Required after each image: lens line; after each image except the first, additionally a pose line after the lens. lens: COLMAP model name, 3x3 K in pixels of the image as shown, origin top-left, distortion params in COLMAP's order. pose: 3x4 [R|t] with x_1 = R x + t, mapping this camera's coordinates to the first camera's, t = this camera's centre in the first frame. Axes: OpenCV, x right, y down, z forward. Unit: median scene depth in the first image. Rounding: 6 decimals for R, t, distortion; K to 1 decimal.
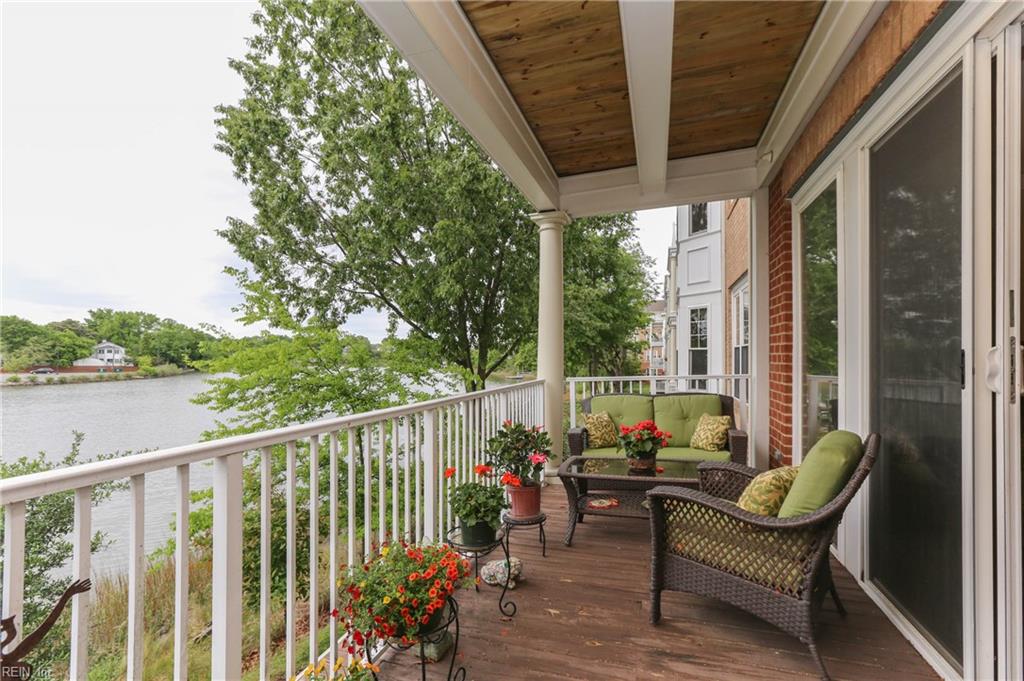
lens RADIAL K [[461.0, 0, 501.5], [0, 461.0, 337.8], [0, 0, 1]] dist [-0.029566, 0.016226]
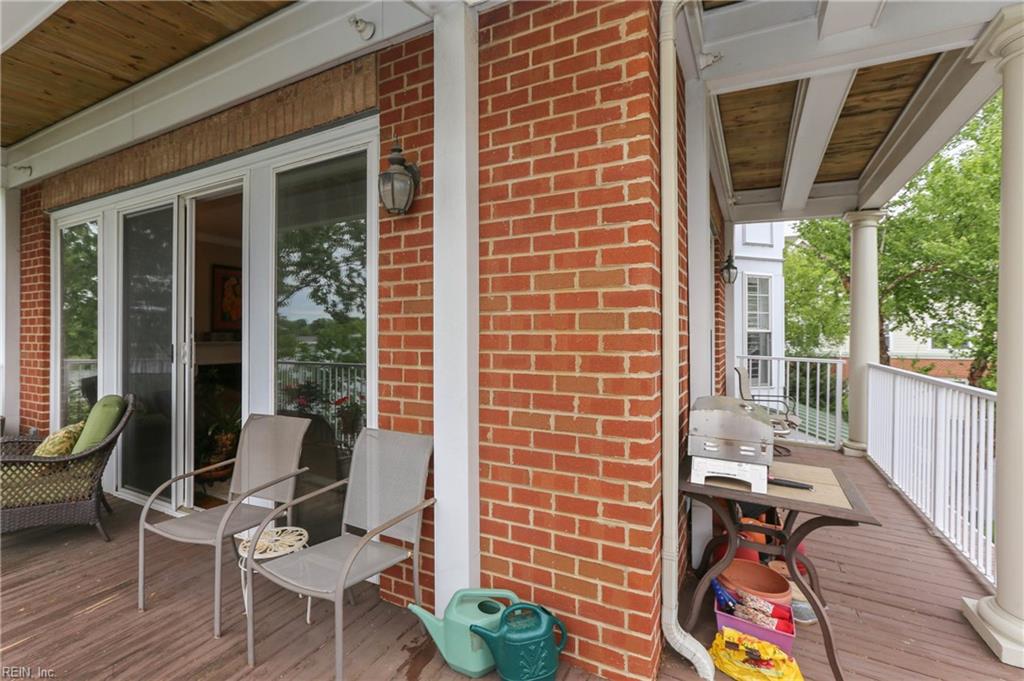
lens RADIAL K [[468.8, 0, 499.0], [0, 468.8, 347.6], [0, 0, 1]] dist [-0.003723, 0.000295]
pose [[0.165685, -0.041628, 0.985300, -0.531891], [-0.032835, 0.998322, 0.047699, -0.071513], [-0.985632, -0.040255, 0.164040, -0.509845]]
